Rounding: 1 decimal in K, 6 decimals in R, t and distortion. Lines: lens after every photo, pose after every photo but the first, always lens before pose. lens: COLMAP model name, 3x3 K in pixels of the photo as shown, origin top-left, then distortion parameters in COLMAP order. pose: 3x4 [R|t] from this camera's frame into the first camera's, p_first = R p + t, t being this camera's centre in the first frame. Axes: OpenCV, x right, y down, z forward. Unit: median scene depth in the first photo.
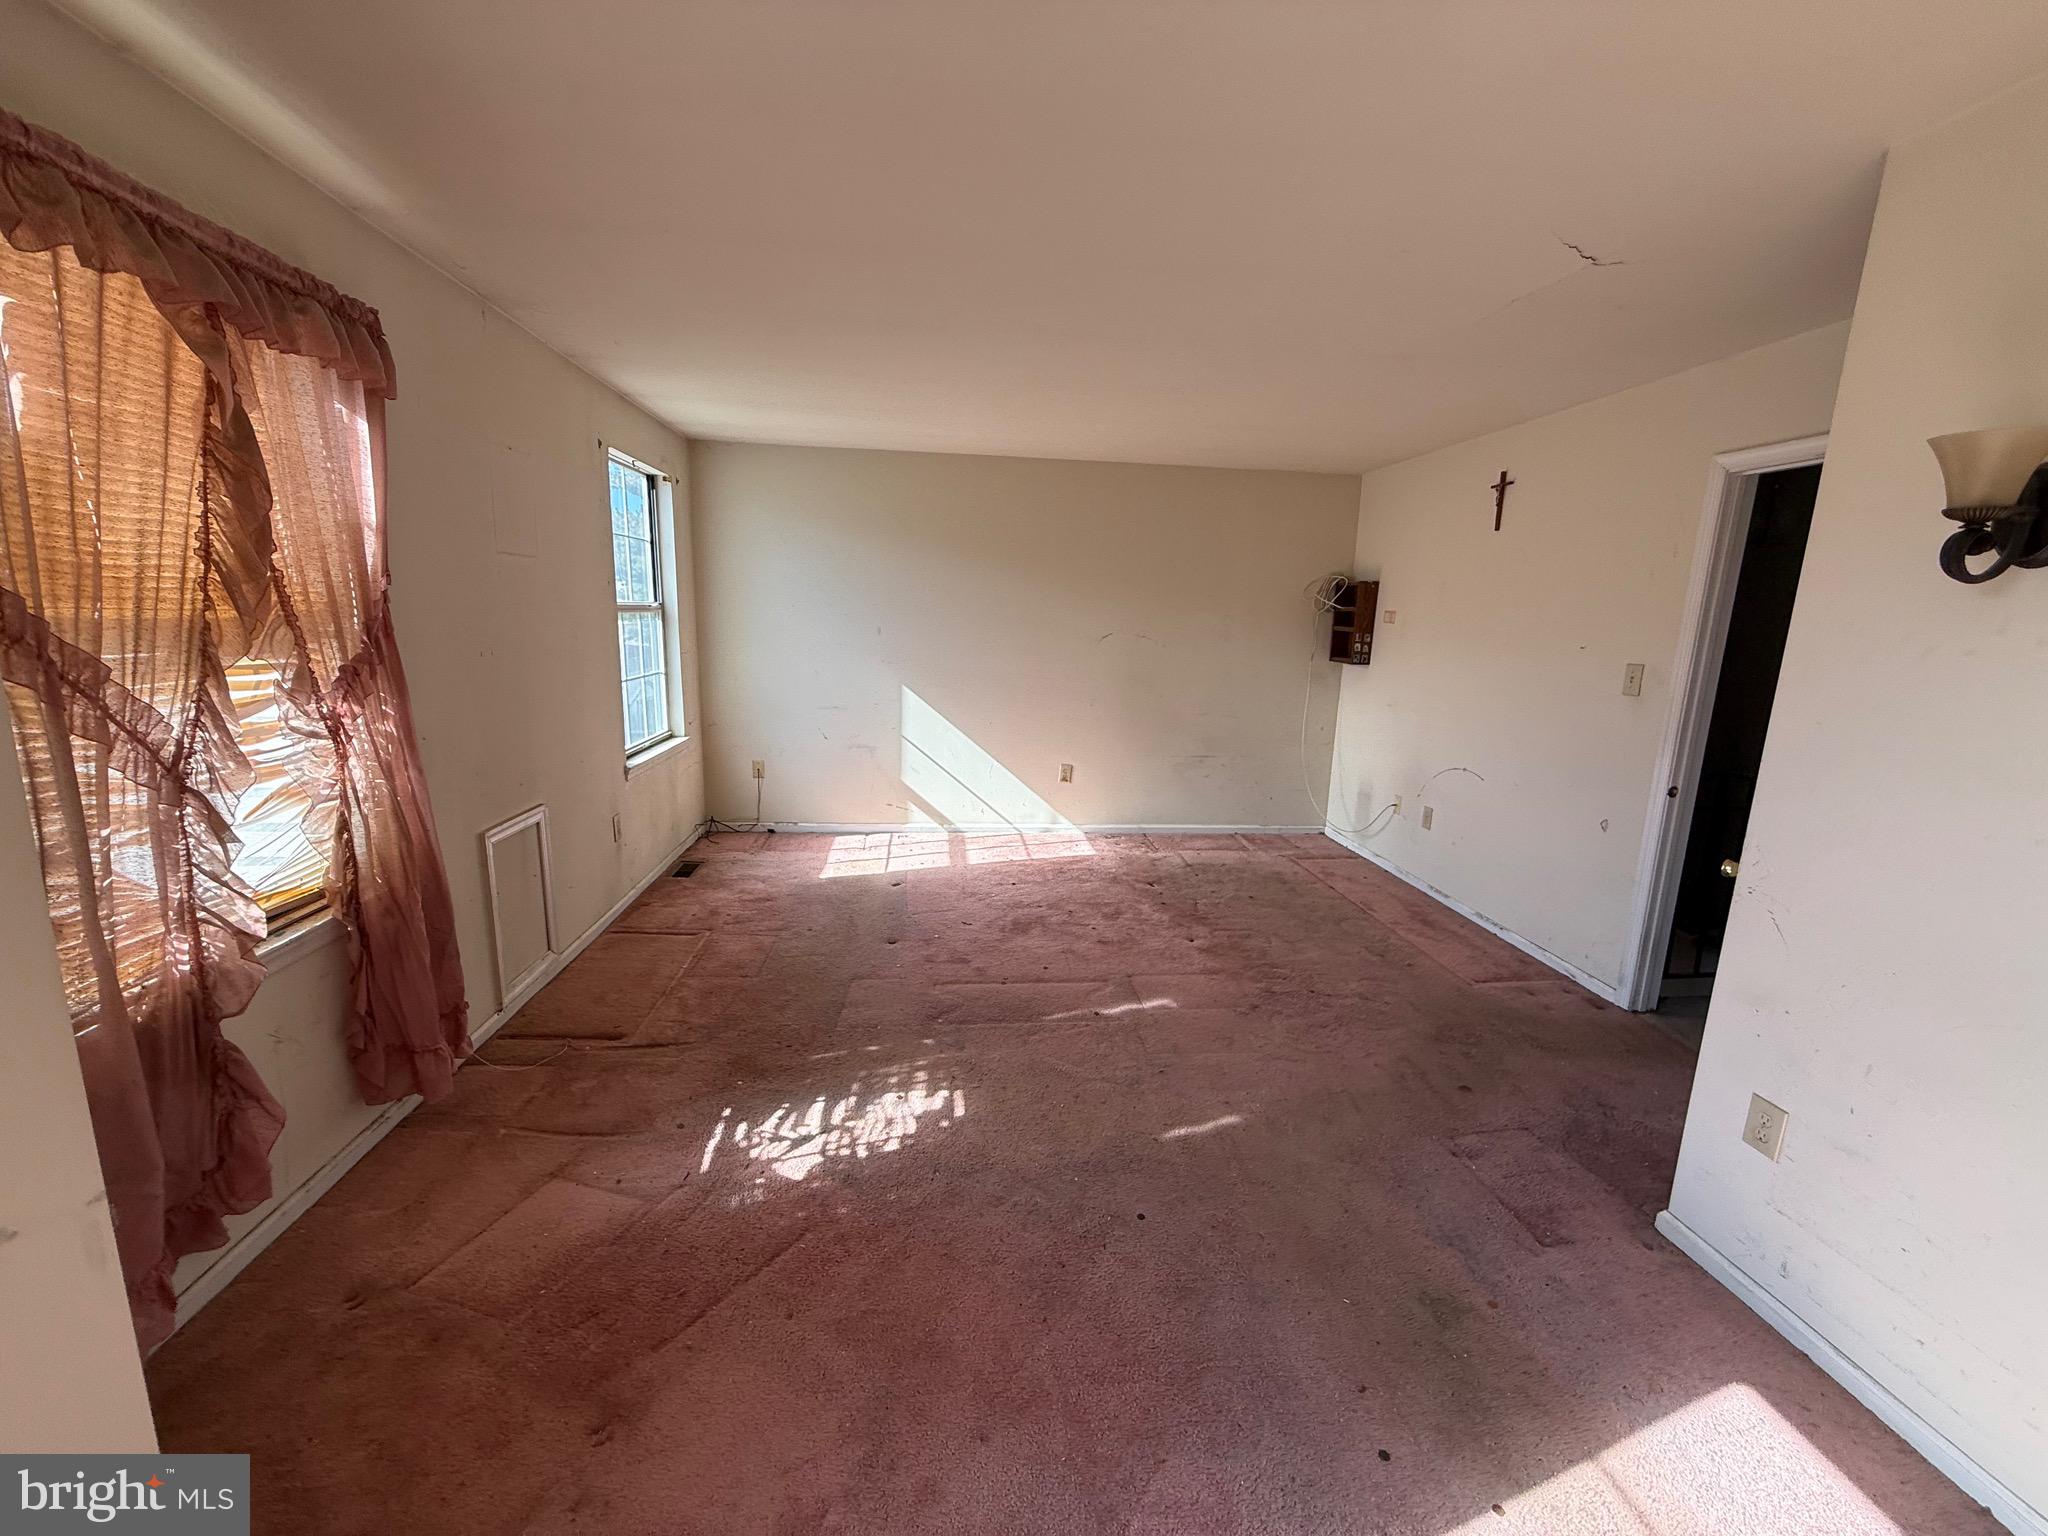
lens RADIAL K [[818.6, 0, 1014.0], [0, 818.6, 766.1], [0, 0, 1]] dist [0.000347, -0.000039]
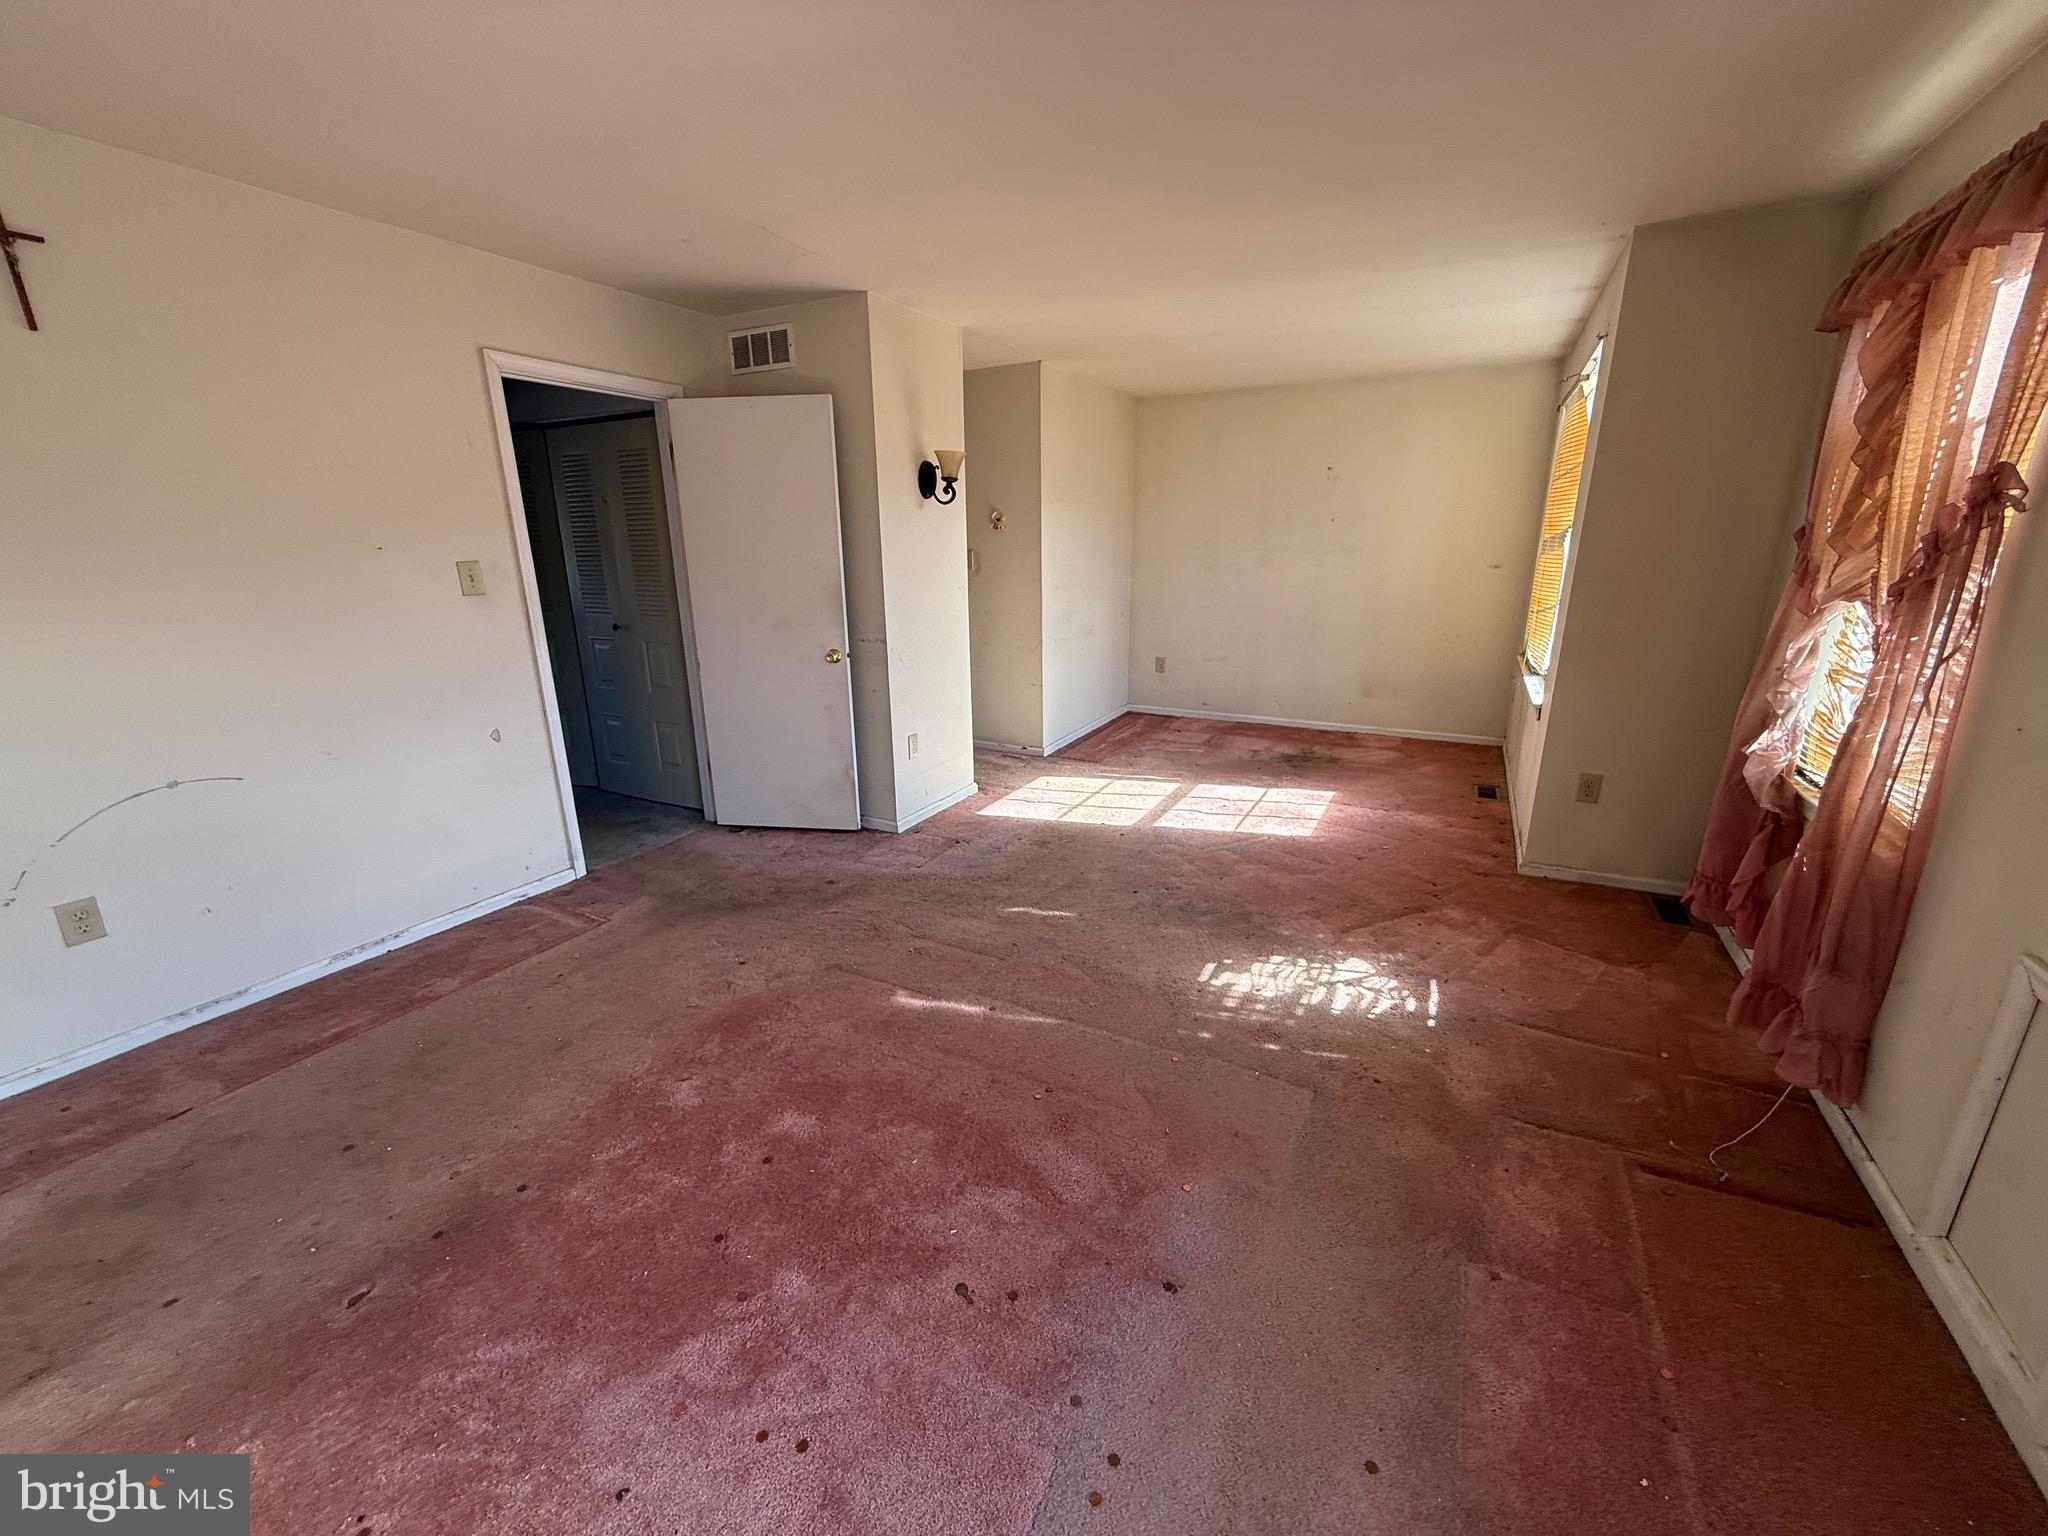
lens RADIAL K [[818.6, 0, 1017.1], [0, 818.6, 778.7], [0, 0, 1]] dist [0.000347, -0.000039]
pose [[-0.833921, -0.180360, 0.521580, -0.398190], [0.083783, 0.892762, 0.442670, -0.349599], [-0.545487, 0.412852, -0.729382, 1.906956]]
